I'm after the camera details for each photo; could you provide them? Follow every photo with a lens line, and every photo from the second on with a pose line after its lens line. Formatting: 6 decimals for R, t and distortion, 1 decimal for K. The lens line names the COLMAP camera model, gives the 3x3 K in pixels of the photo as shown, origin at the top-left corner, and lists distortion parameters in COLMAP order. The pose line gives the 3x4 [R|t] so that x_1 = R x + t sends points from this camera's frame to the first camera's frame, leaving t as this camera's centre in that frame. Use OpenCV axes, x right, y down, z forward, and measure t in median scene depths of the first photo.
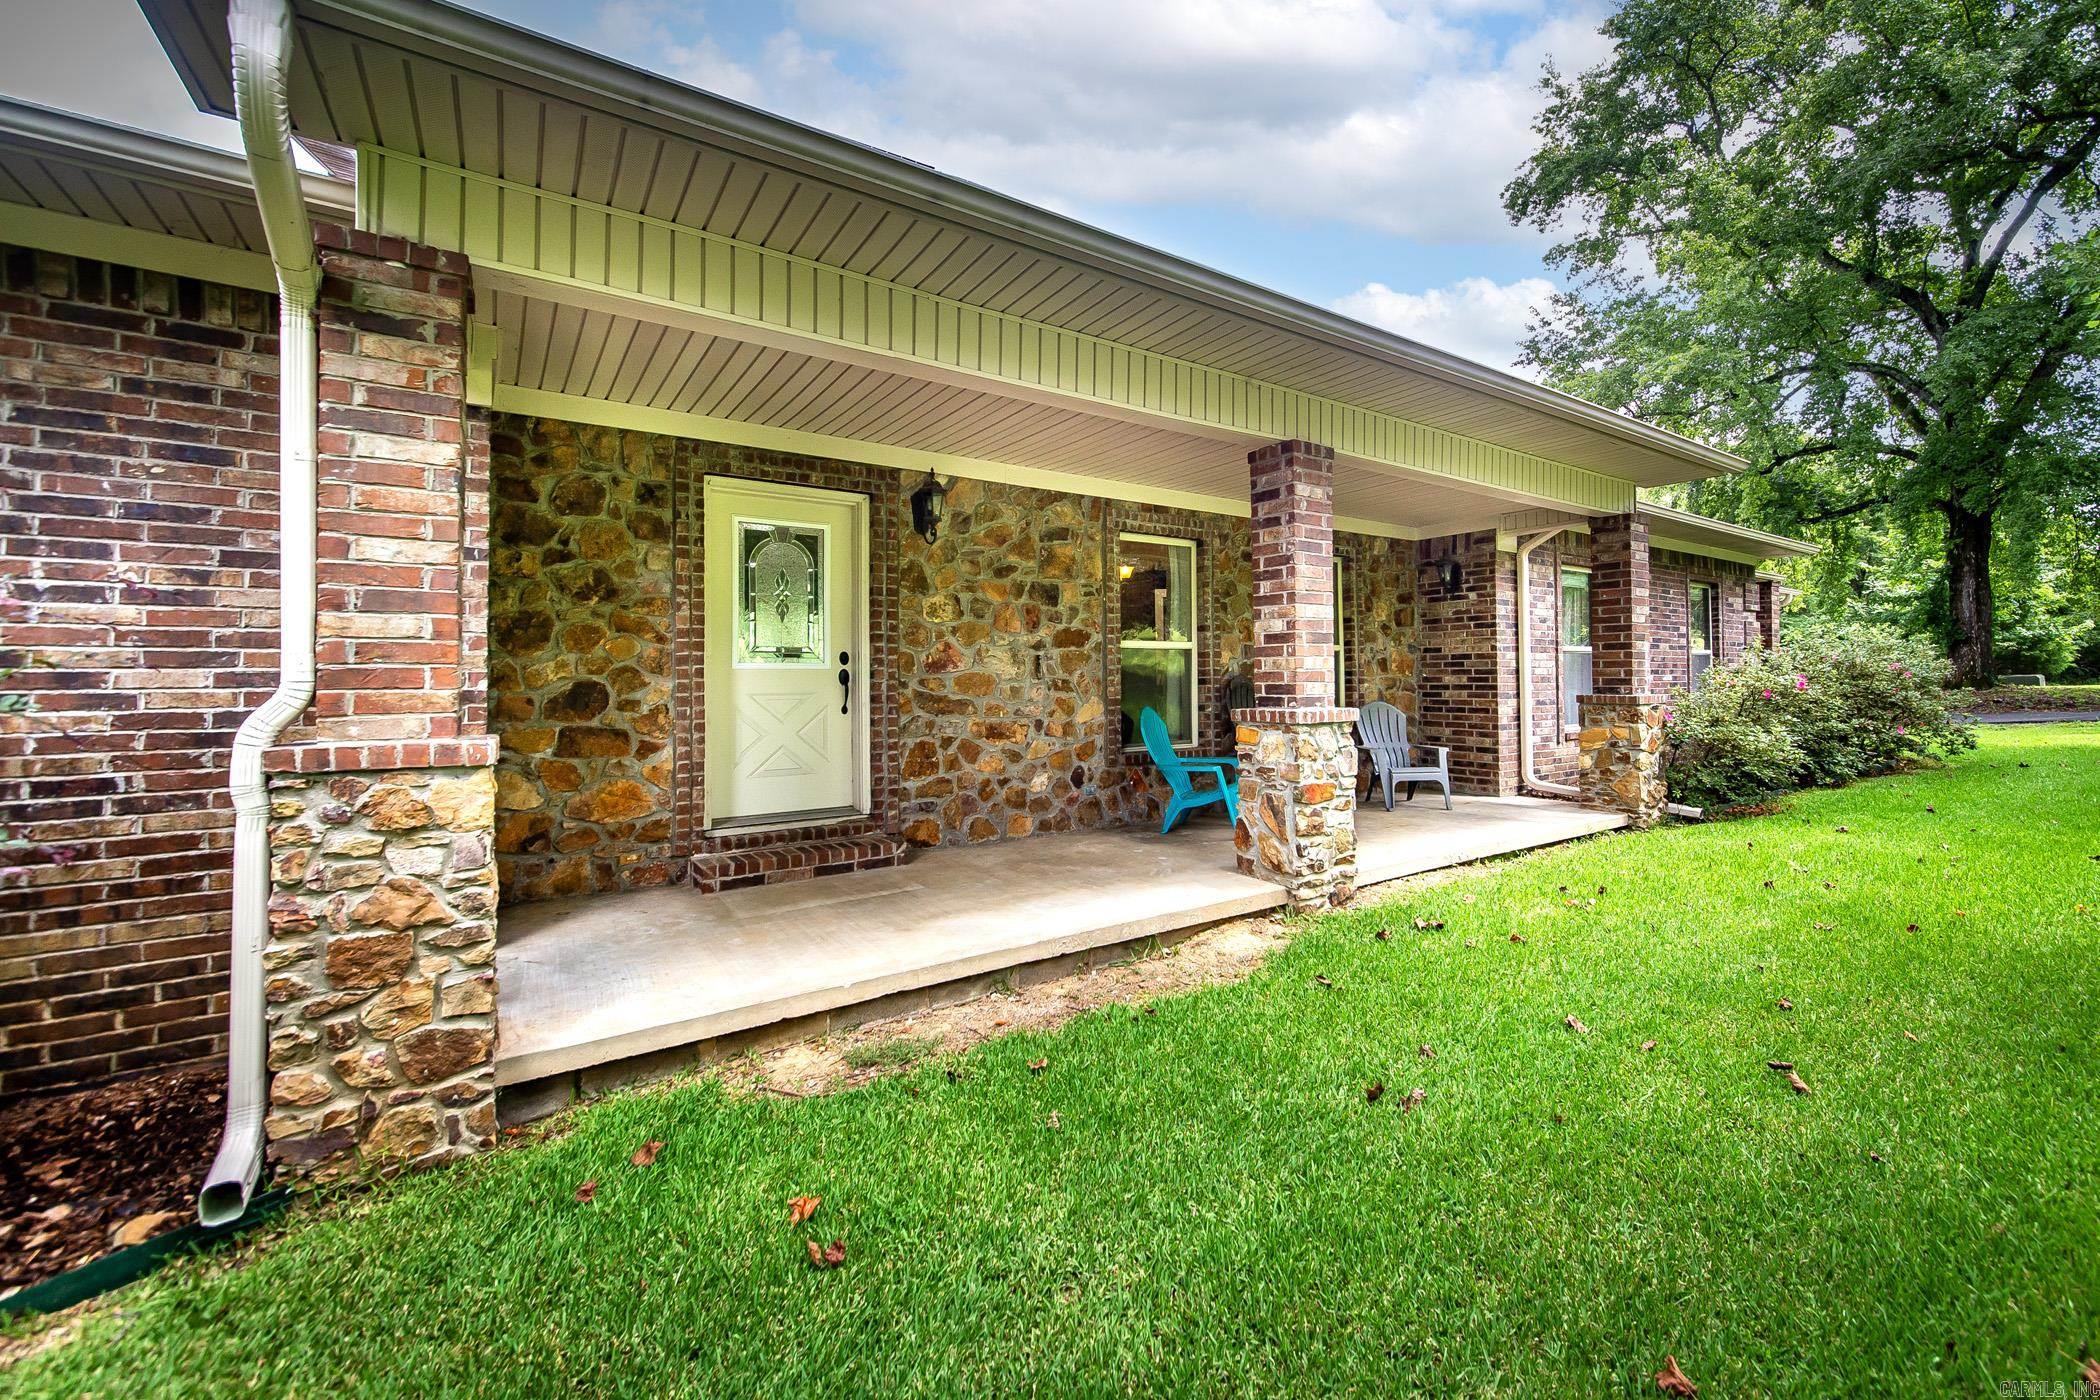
lens RADIAL K [[868.9, 0, 1130.7], [0, 868.9, 661.5], [0, 0, 1]] dist [-0.002870, -0.000885]
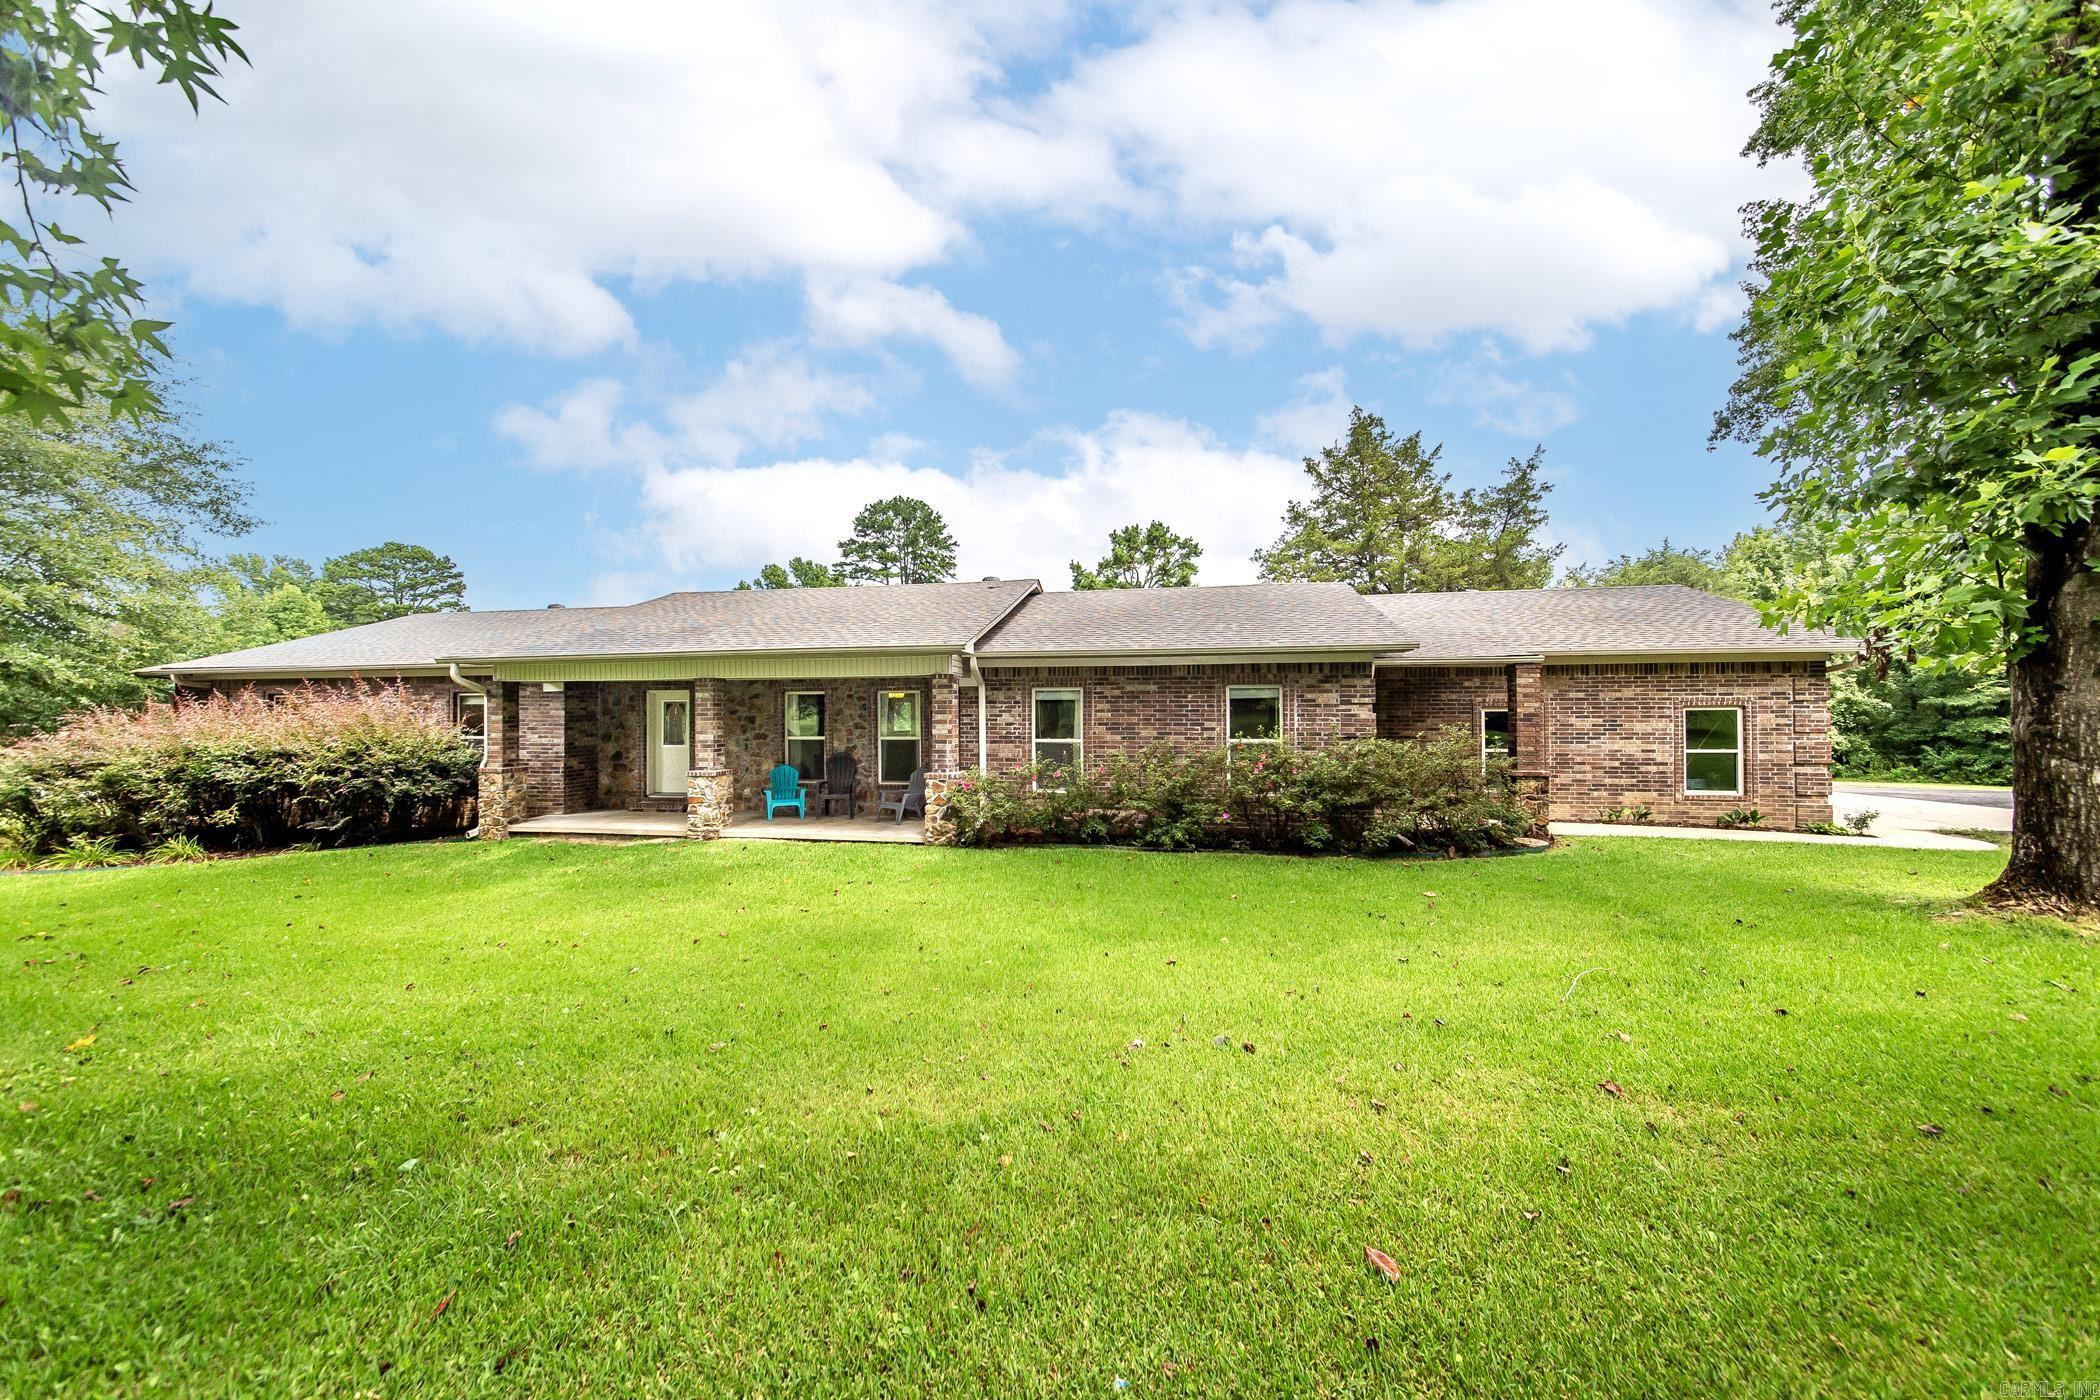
lens RADIAL K [[755.7, 0, 1052.8], [0, 755.7, 694.0], [0, 0, 1]] dist [-0.011688, 0.003376]
pose [[0.683659, -0.008794, -0.729748, 2.304533], [0.012110, 0.999926, -0.000704, -0.150236], [0.729701, -0.008356, 0.683715, 0.116690]]
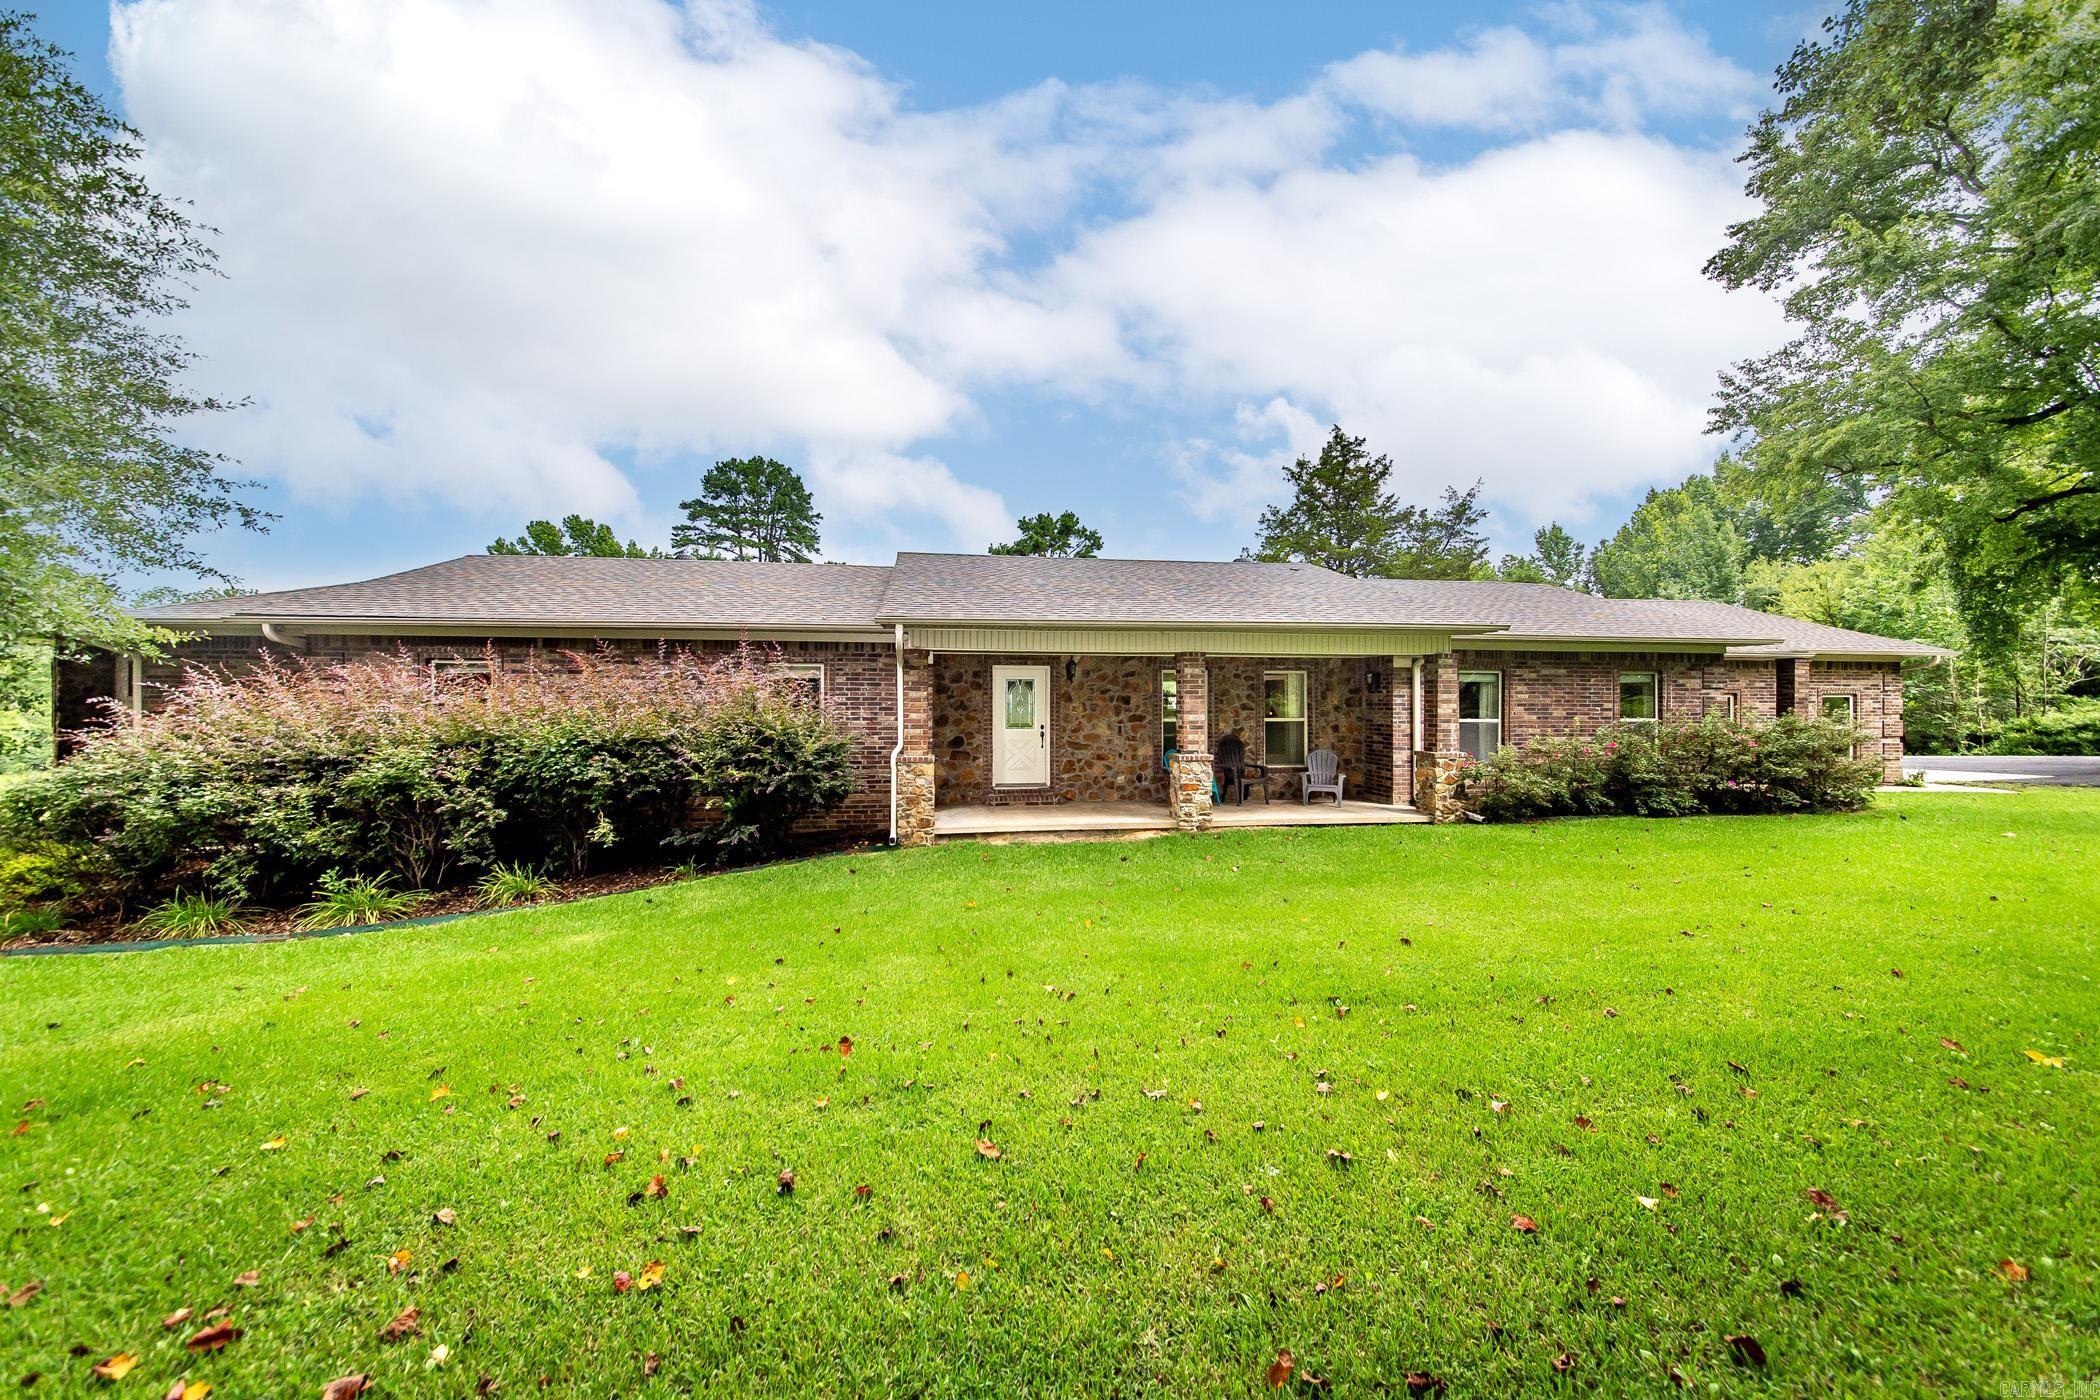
lens RADIAL K [[755.7, 0, 1051.5], [0, 755.7, 706.6], [0, 0, 1]] dist [-0.011688, 0.003376]
pose [[0.885543, 0.015753, -0.464290, 0.719003], [-0.001835, 0.999536, 0.030414, -0.128335], [0.464554, -0.026081, 0.885161, -0.964795]]
